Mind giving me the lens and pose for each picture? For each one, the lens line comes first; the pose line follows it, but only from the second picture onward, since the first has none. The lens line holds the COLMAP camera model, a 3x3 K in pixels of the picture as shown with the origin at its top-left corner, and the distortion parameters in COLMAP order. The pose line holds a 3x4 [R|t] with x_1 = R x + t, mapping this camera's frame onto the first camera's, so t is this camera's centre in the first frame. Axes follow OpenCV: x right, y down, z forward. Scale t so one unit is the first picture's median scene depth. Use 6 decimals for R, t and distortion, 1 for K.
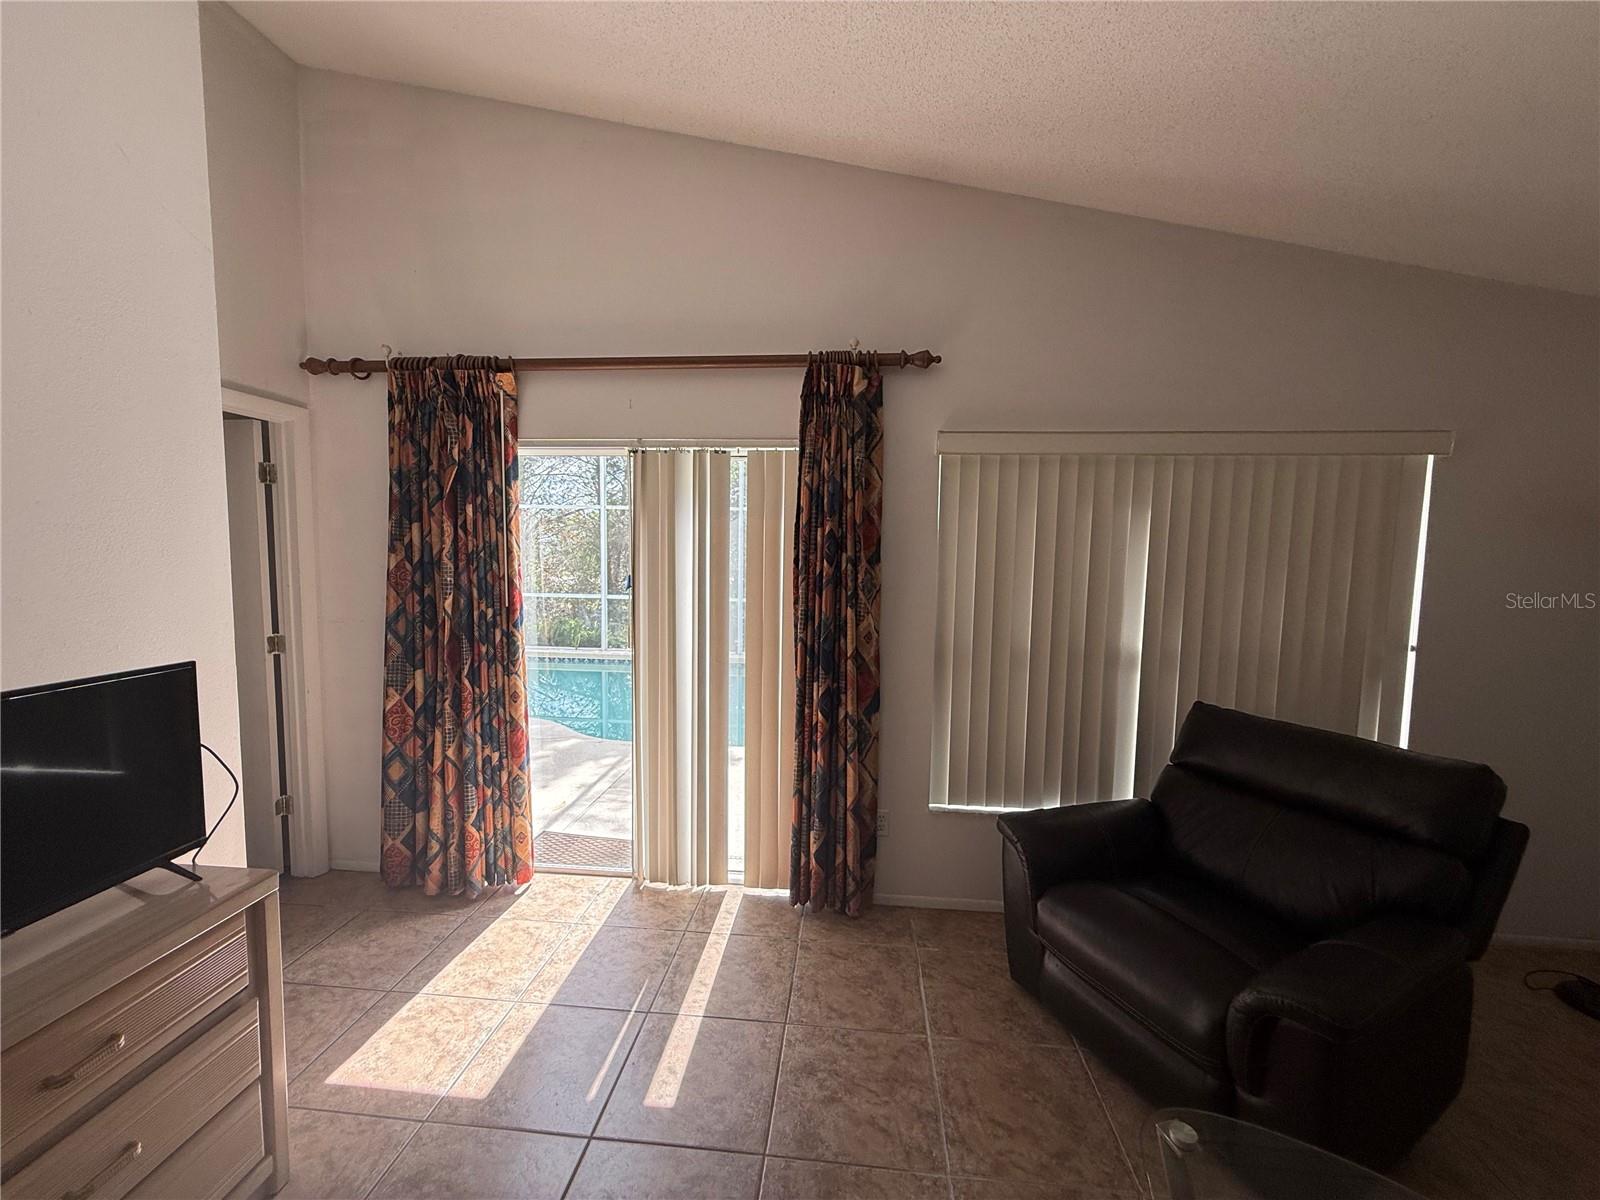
lens RADIAL K [[636.9, 0, 800.4], [0, 636.9, 599.9], [0, 0, 1]] dist [0.001207, 0.000159]
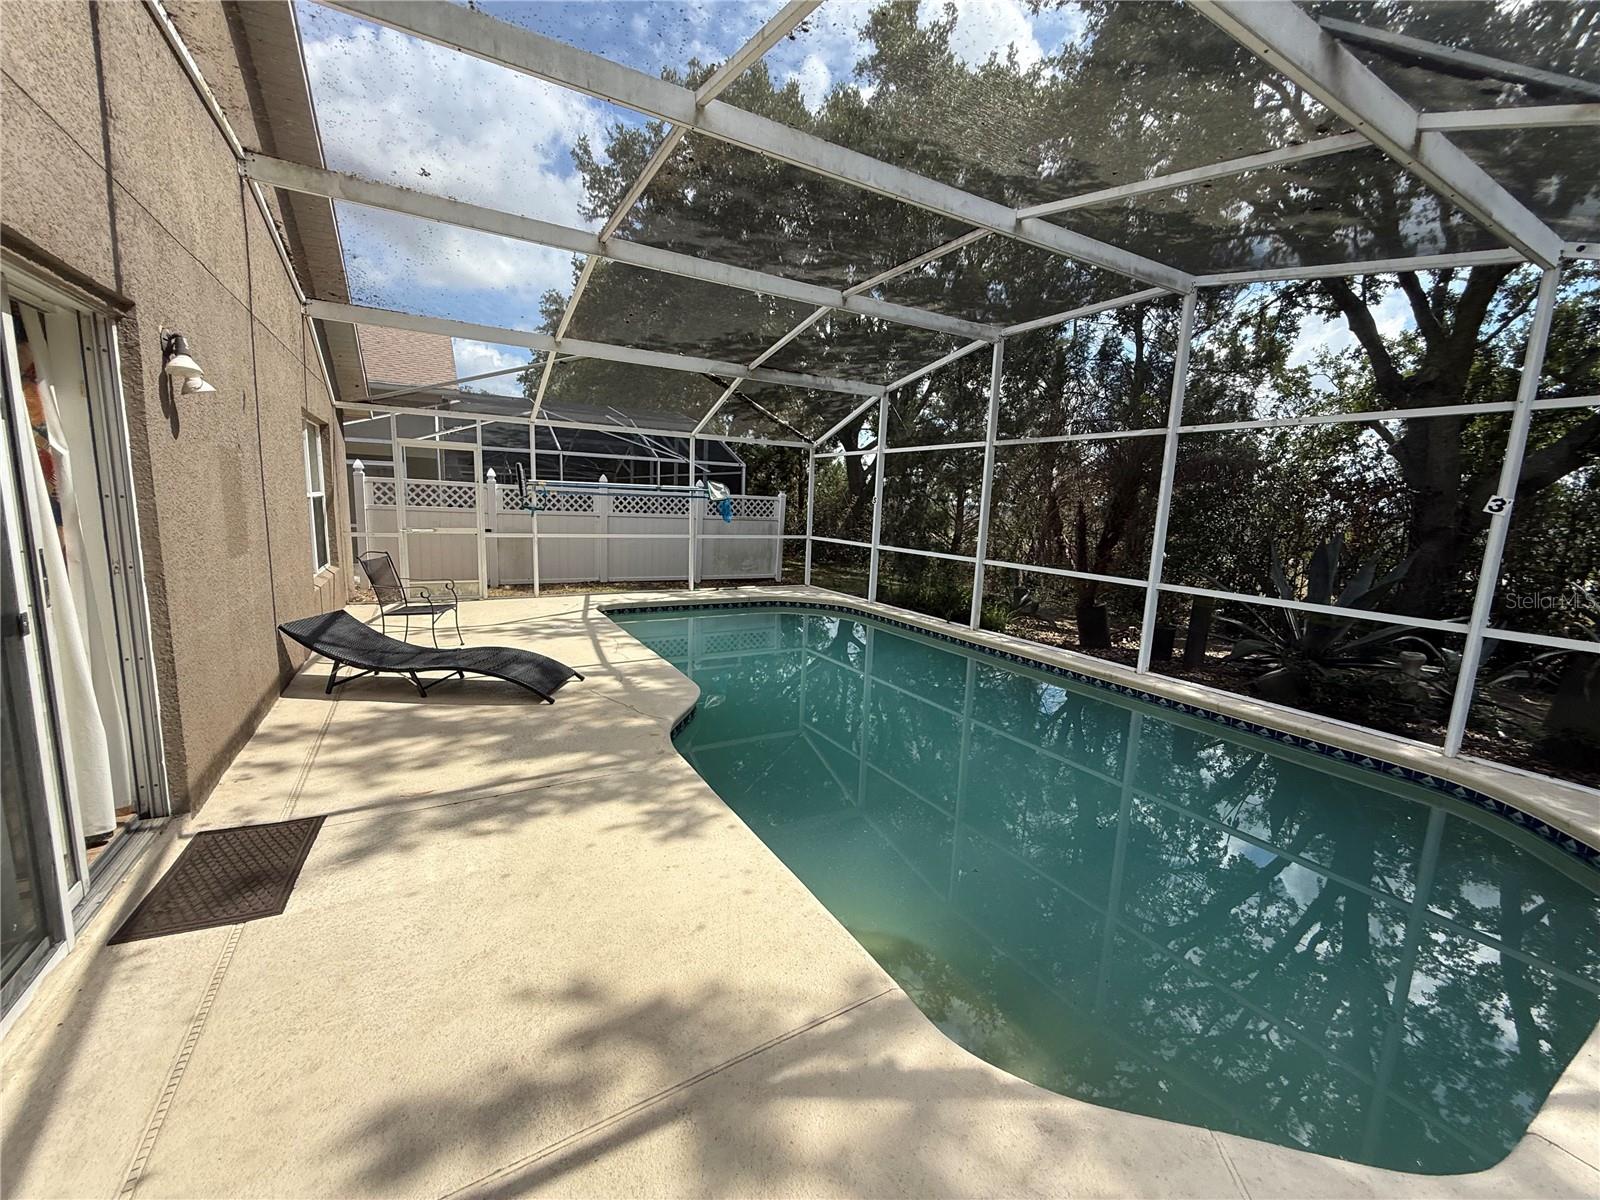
lens RADIAL K [[636.9, 0, 800.4], [0, 636.9, 599.9], [0, 0, 1]] dist [0.001207, 0.000159]
pose [[0.577752, 0.135258, -0.804927, 0.189940], [-0.097800, 0.990541, 0.096251, -0.012640], [0.810332, 0.023112, 0.585515, 0.347612]]
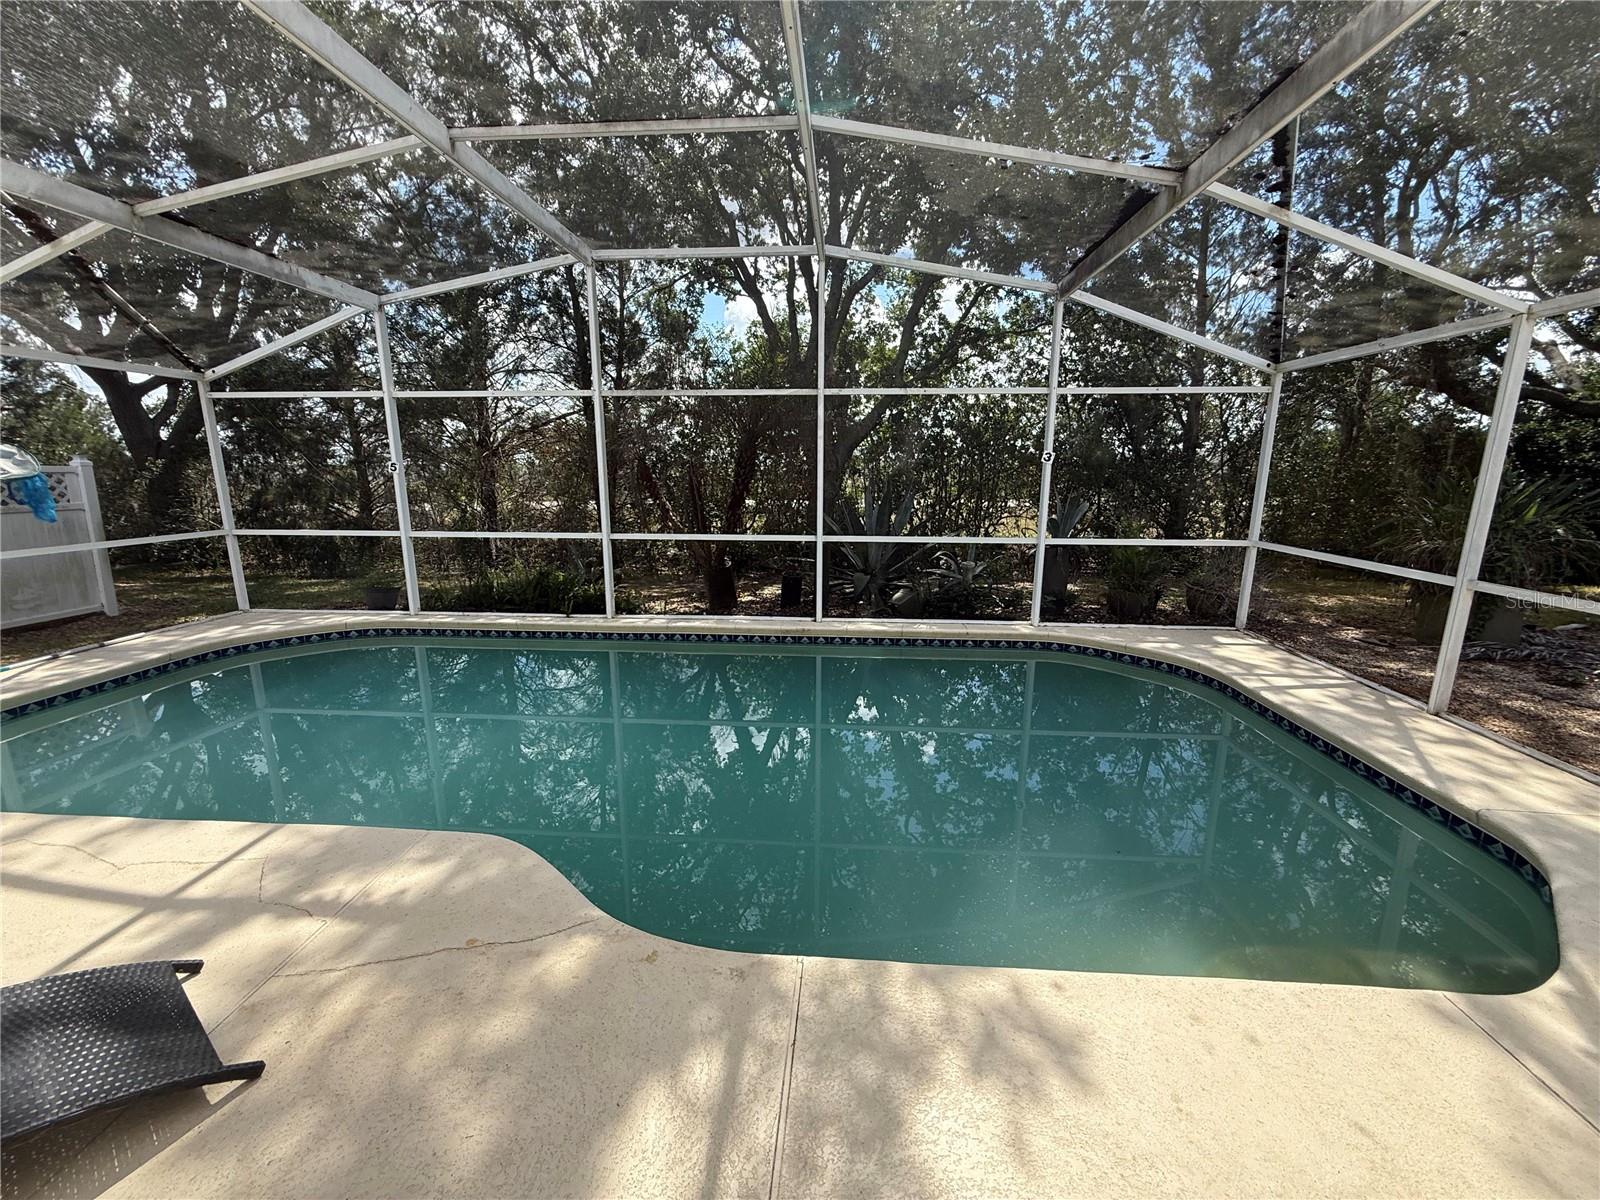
lens RADIAL K [[636.9, 0, 800.4], [0, 636.9, 599.9], [0, 0, 1]] dist [0.001207, 0.000159]
pose [[0.999709, -0.016256, 0.017827, -0.116908], [0.013945, 0.992324, 0.122873, -0.018387], [-0.019687, -0.122588, 0.992262, 0.321981]]
